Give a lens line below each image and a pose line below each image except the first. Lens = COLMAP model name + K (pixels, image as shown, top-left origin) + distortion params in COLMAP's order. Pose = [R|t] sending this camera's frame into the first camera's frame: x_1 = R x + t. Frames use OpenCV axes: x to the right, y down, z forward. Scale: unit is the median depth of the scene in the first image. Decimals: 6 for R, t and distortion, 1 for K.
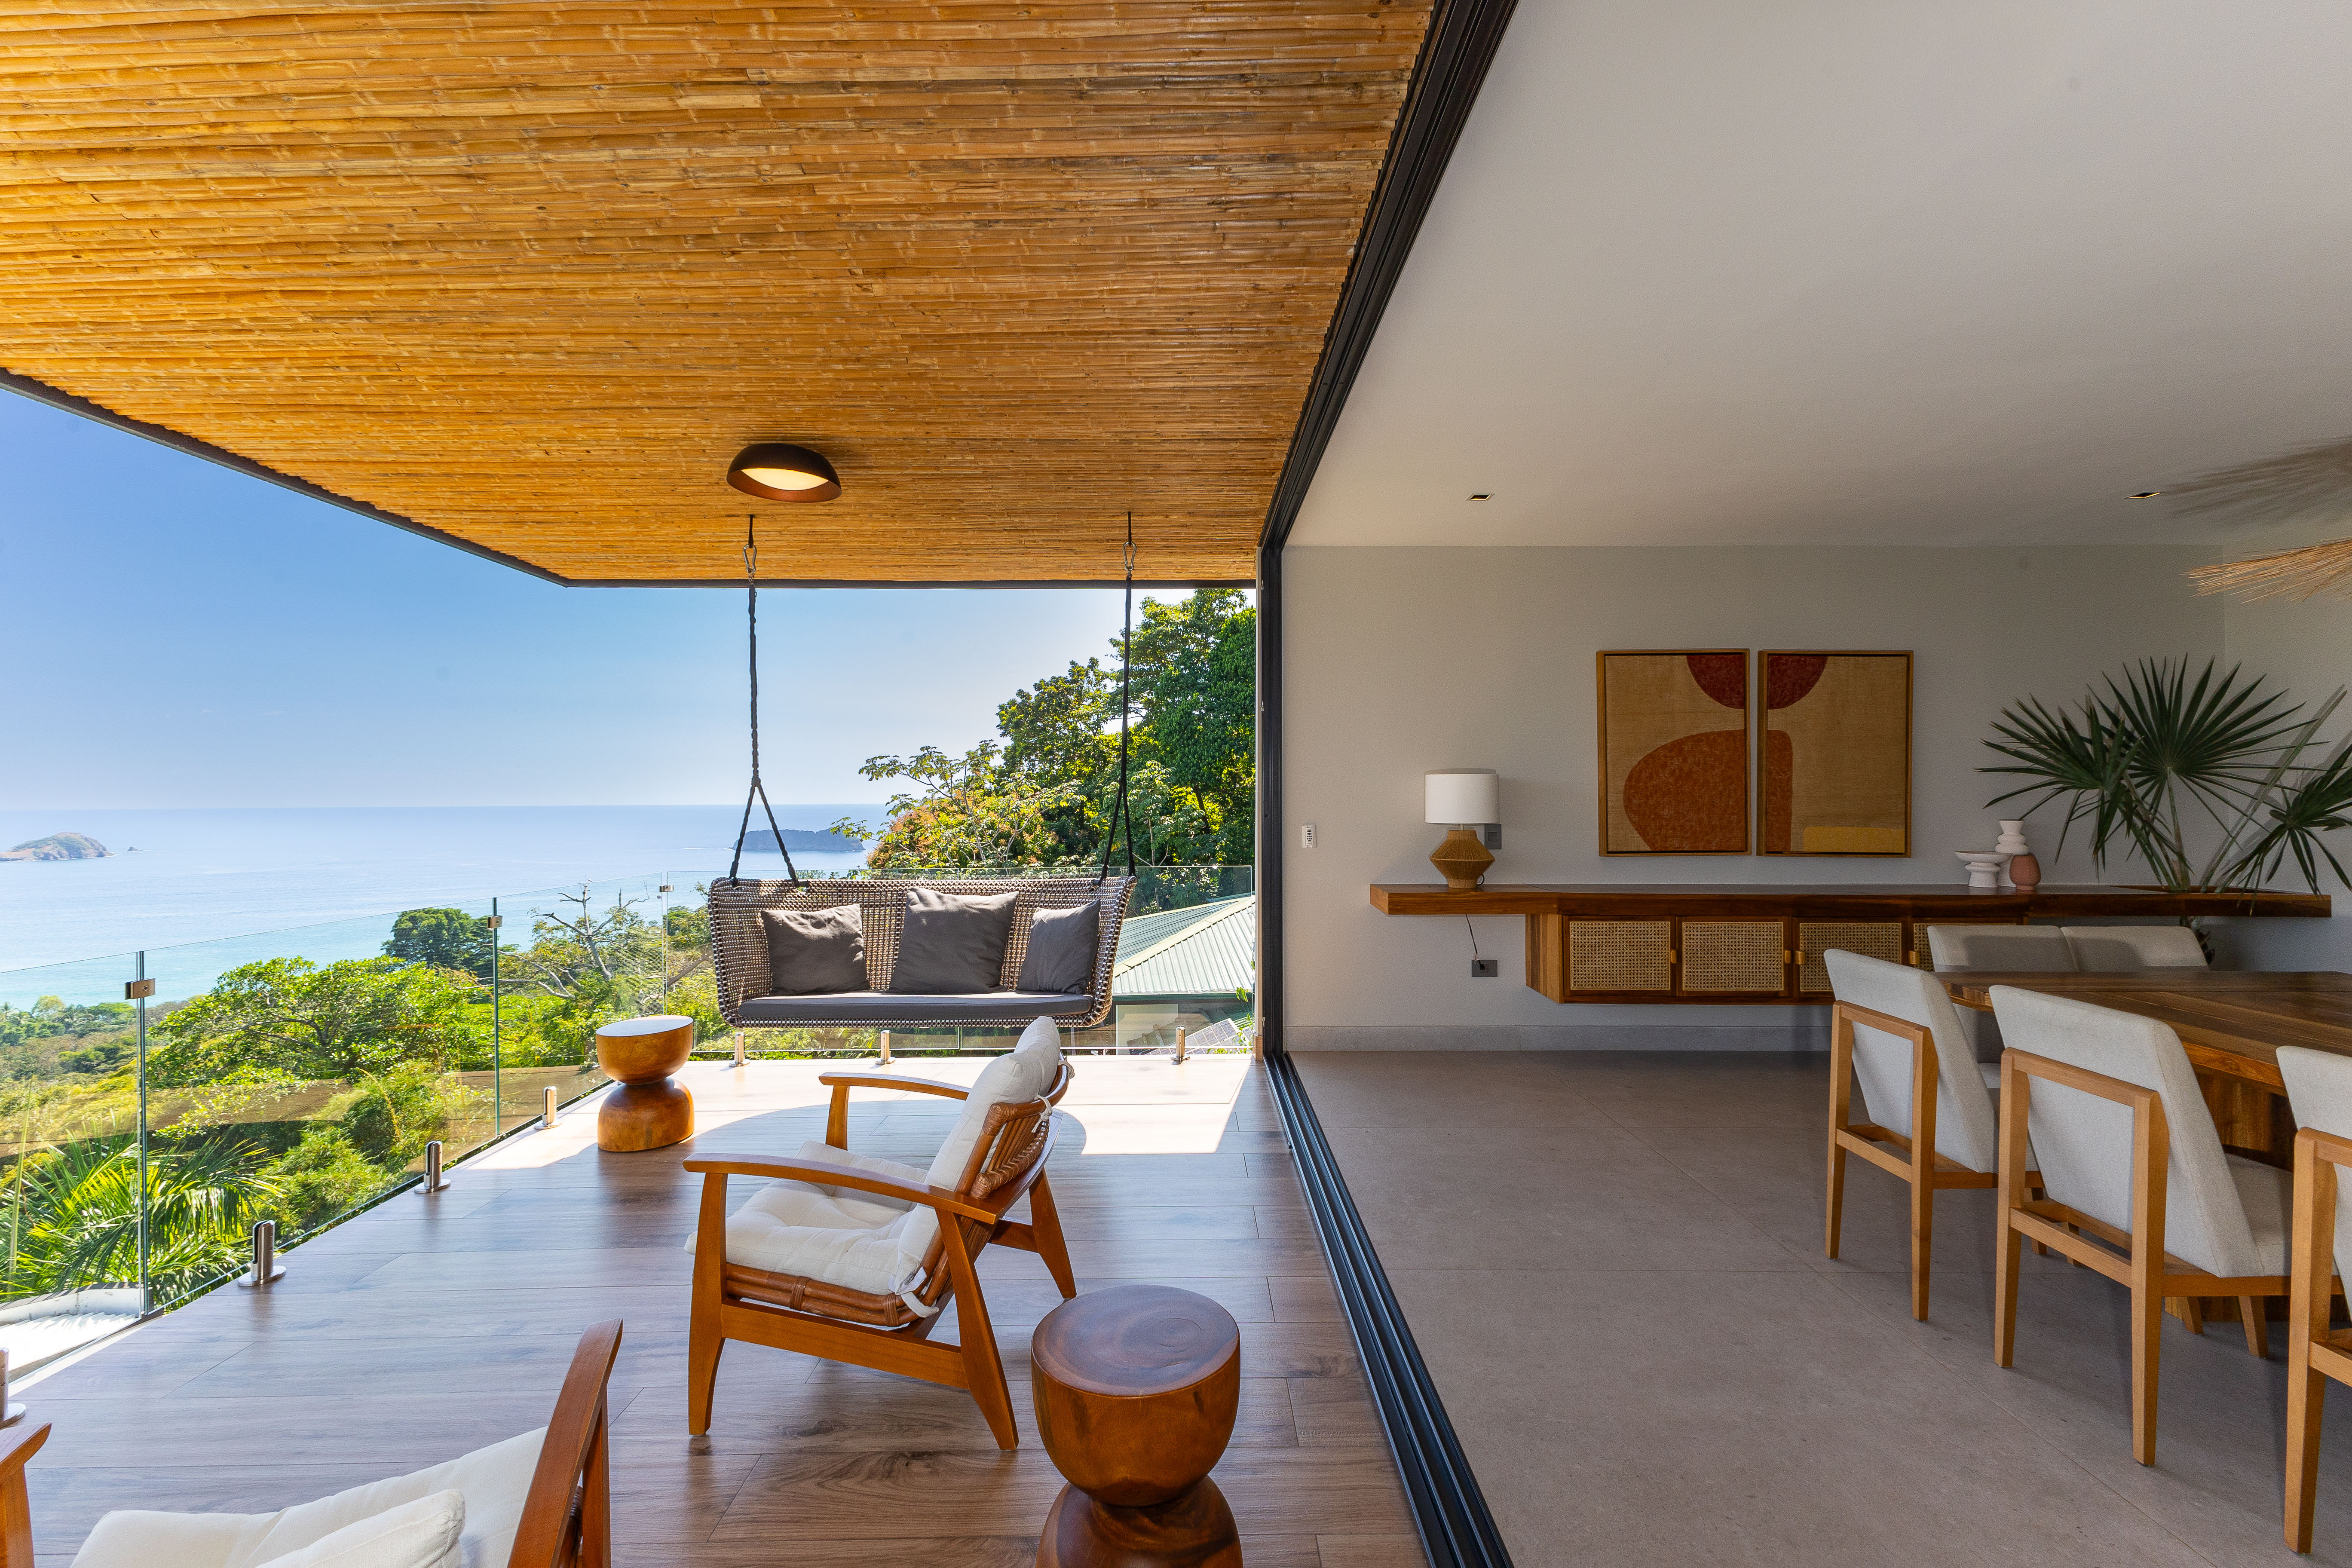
lens RADIAL K [[1016.9, 0, 1175.6], [0, 1016.9, 777.3], [0, 0, 1]] dist [0.003989, -0.000727]
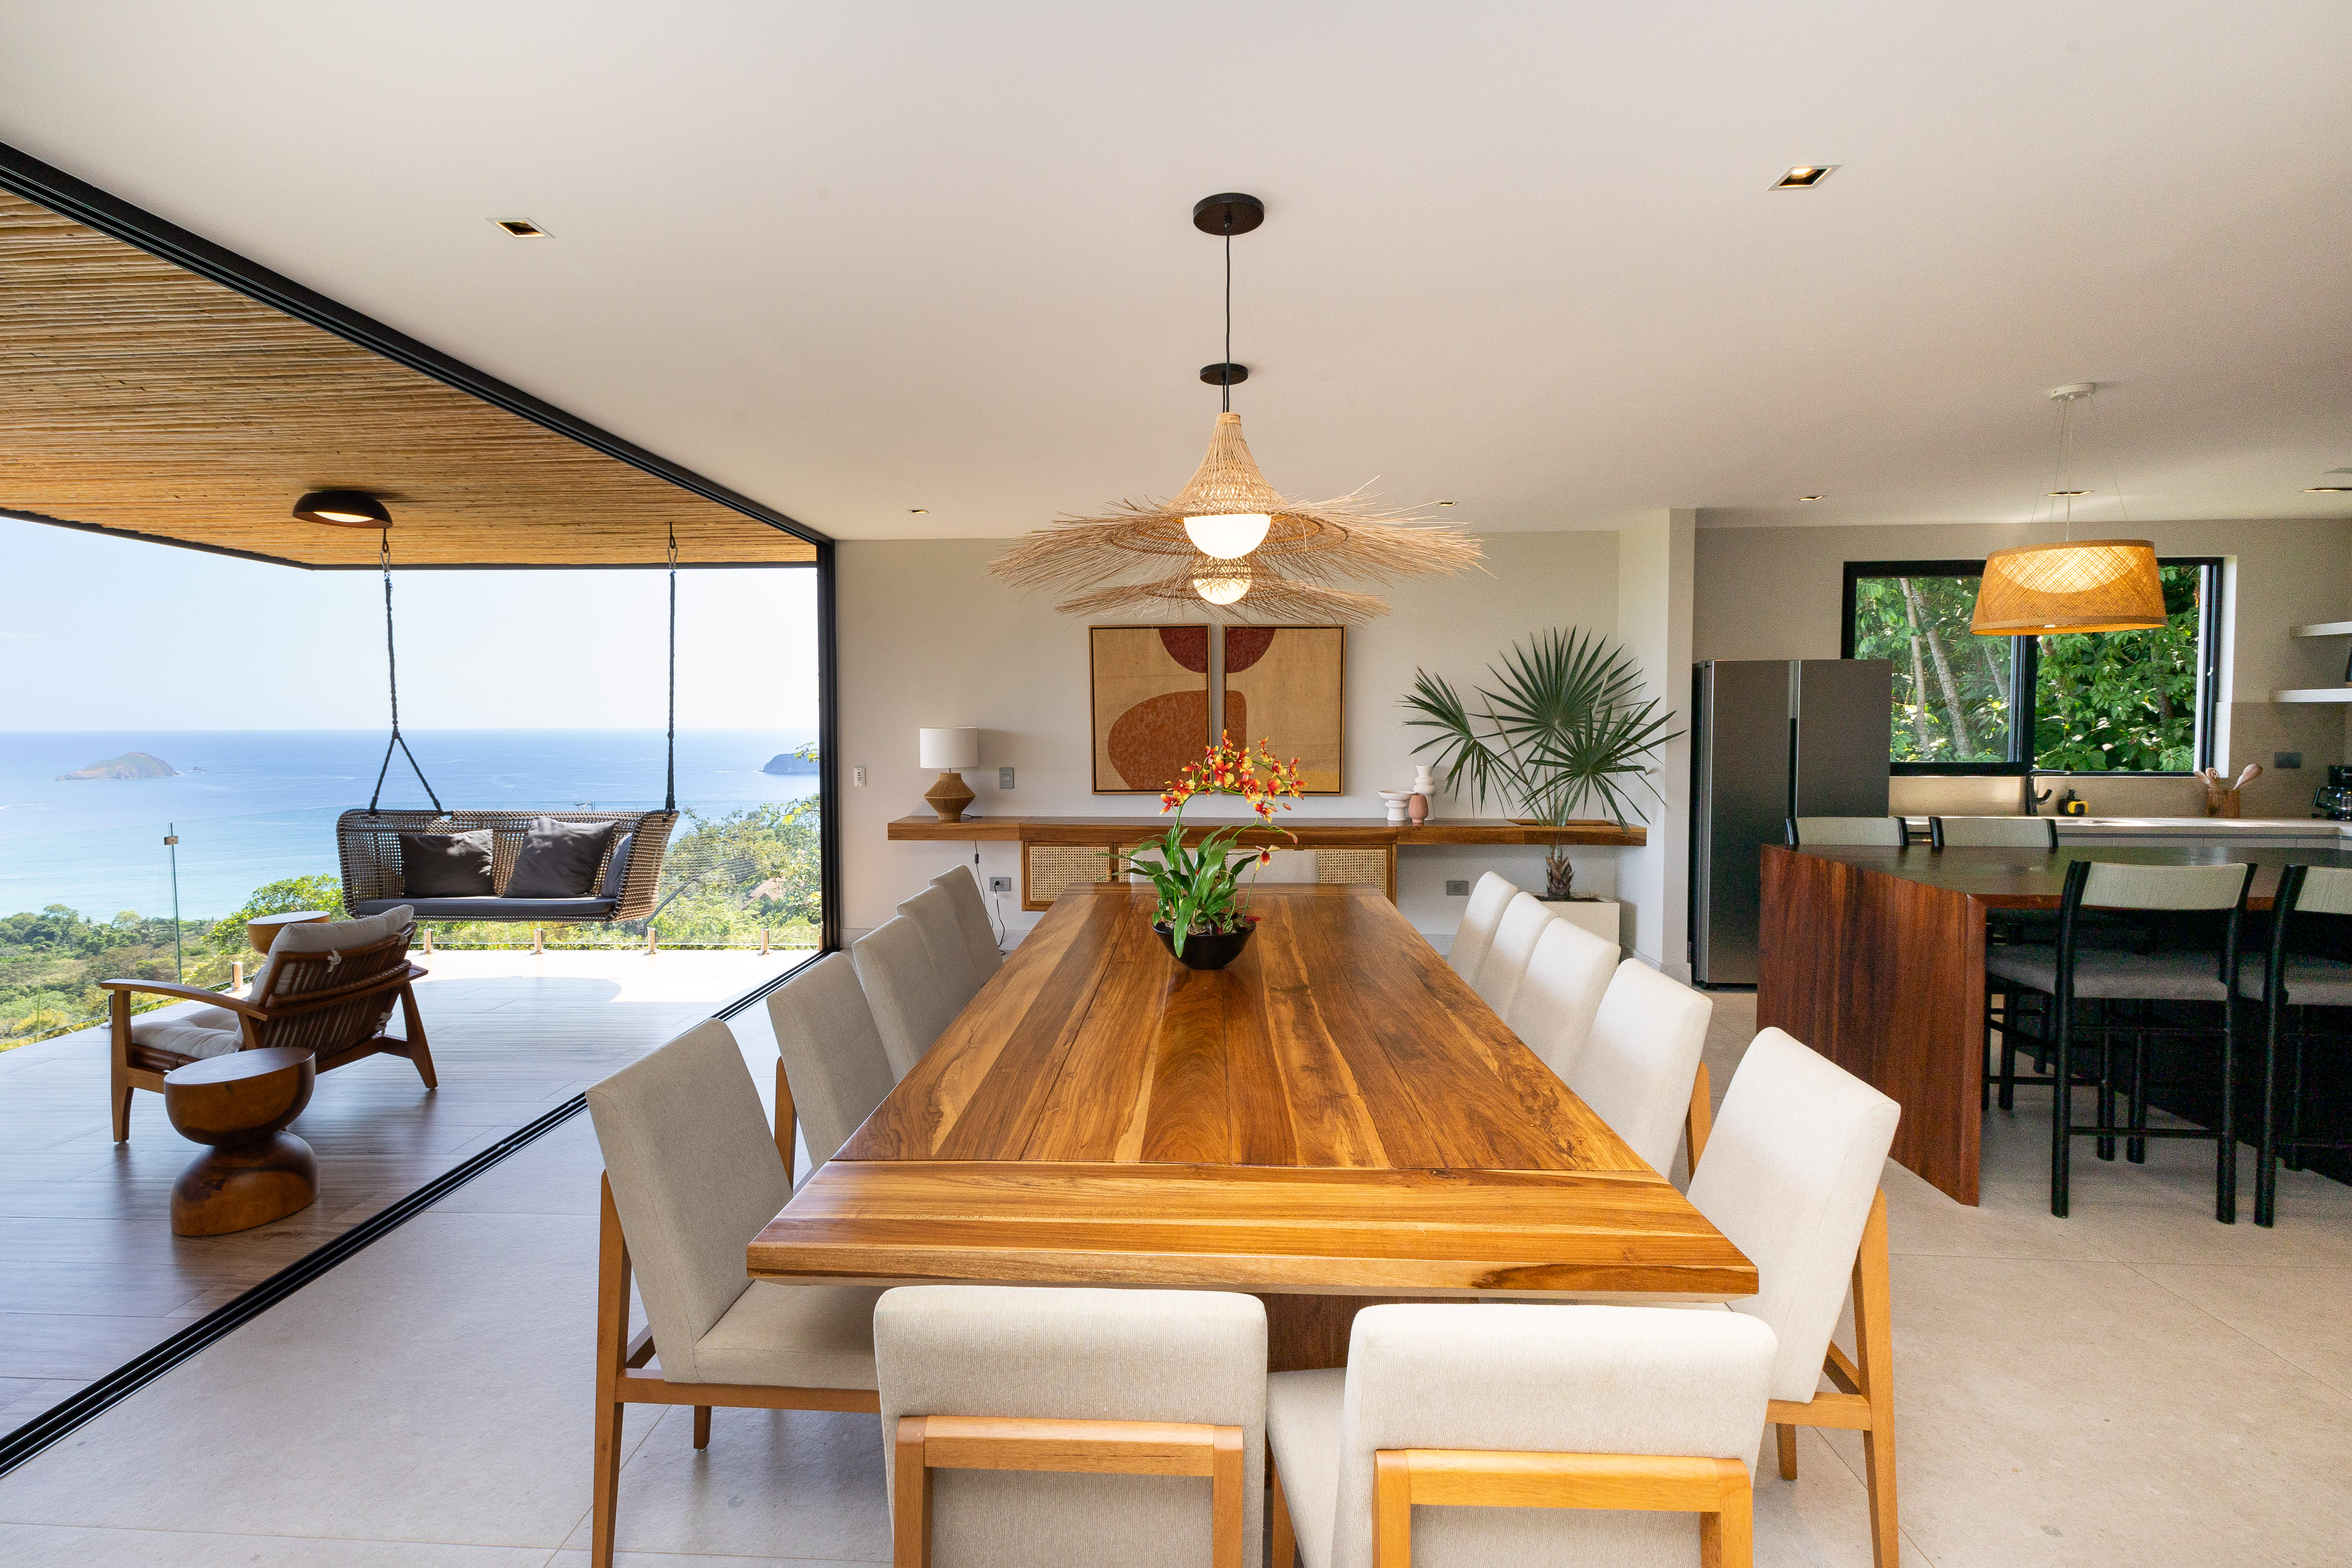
lens RADIAL K [[1016.8, 0, 1139.0], [0, 1016.8, 758.0], [0, 0, 1]] dist [0.003989, -0.000727]
pose [[0.998358, 0.001793, -0.057253, 0.547193], [0.001186, 0.998648, 0.051966, -0.029141], [0.057268, -0.051949, 0.997006, -0.220538]]
